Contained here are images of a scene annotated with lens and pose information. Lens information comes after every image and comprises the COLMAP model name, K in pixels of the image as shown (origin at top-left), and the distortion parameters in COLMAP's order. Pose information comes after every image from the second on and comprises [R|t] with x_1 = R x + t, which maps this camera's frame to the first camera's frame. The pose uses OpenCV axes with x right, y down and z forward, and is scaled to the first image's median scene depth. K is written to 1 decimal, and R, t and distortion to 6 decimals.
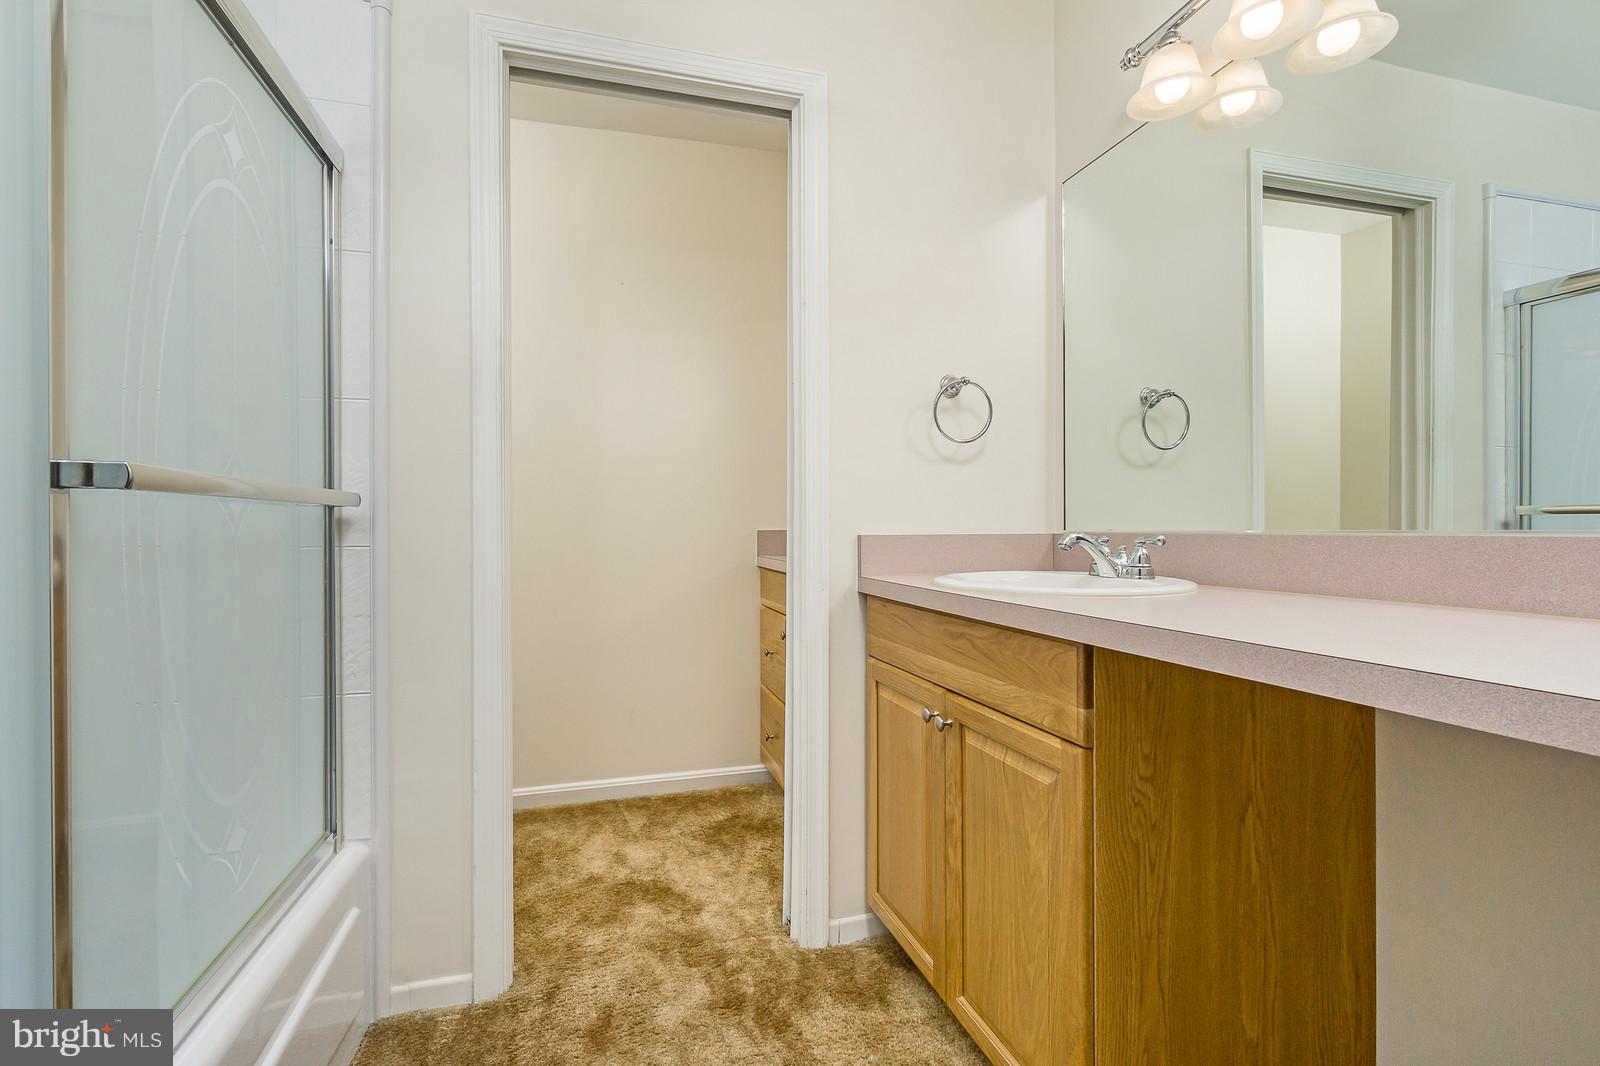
lens RADIAL K [[703.7, 0, 787.3], [0, 703.7, 533.0], [0, 0, 1]] dist [0.004022, -0.000108]
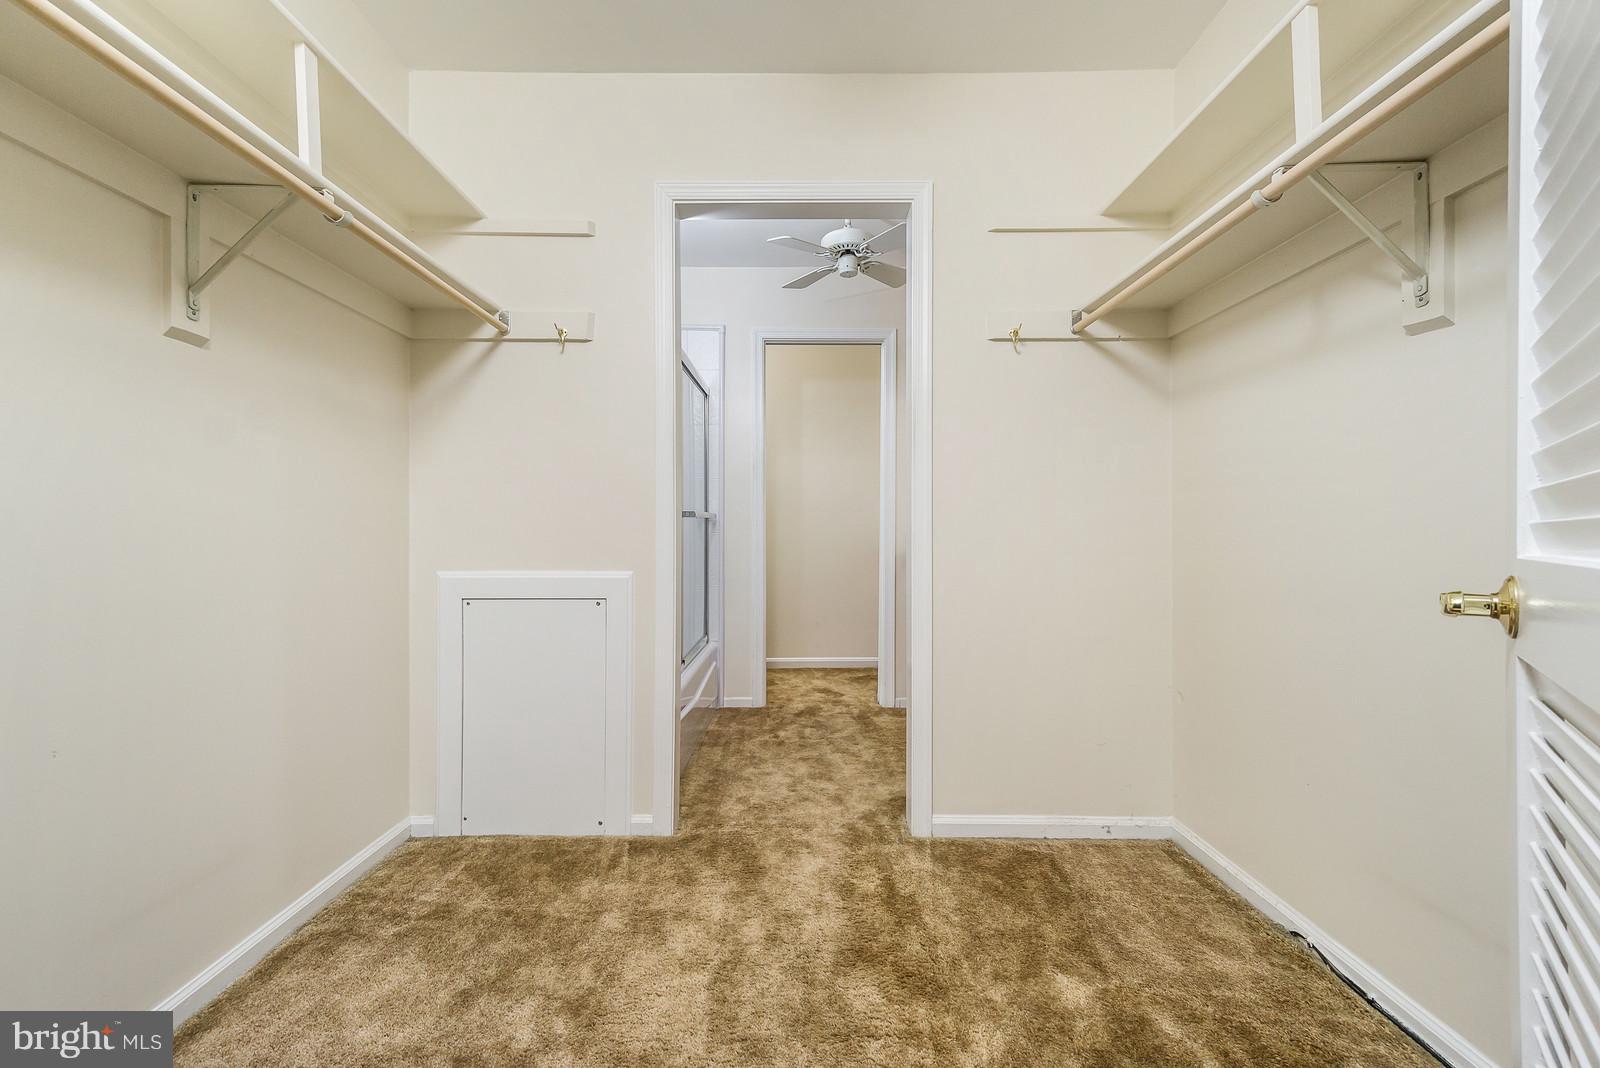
lens RADIAL K [[703.7, 0, 799.7], [0, 703.7, 532.4], [0, 0, 1]] dist [0.004022, -0.000108]
pose [[0.962857, 0.002783, -0.269997, 0.440873], [-0.002644, 0.999996, 0.000882, 0.015074], [0.269998, -0.000135, 0.962861, -1.513049]]
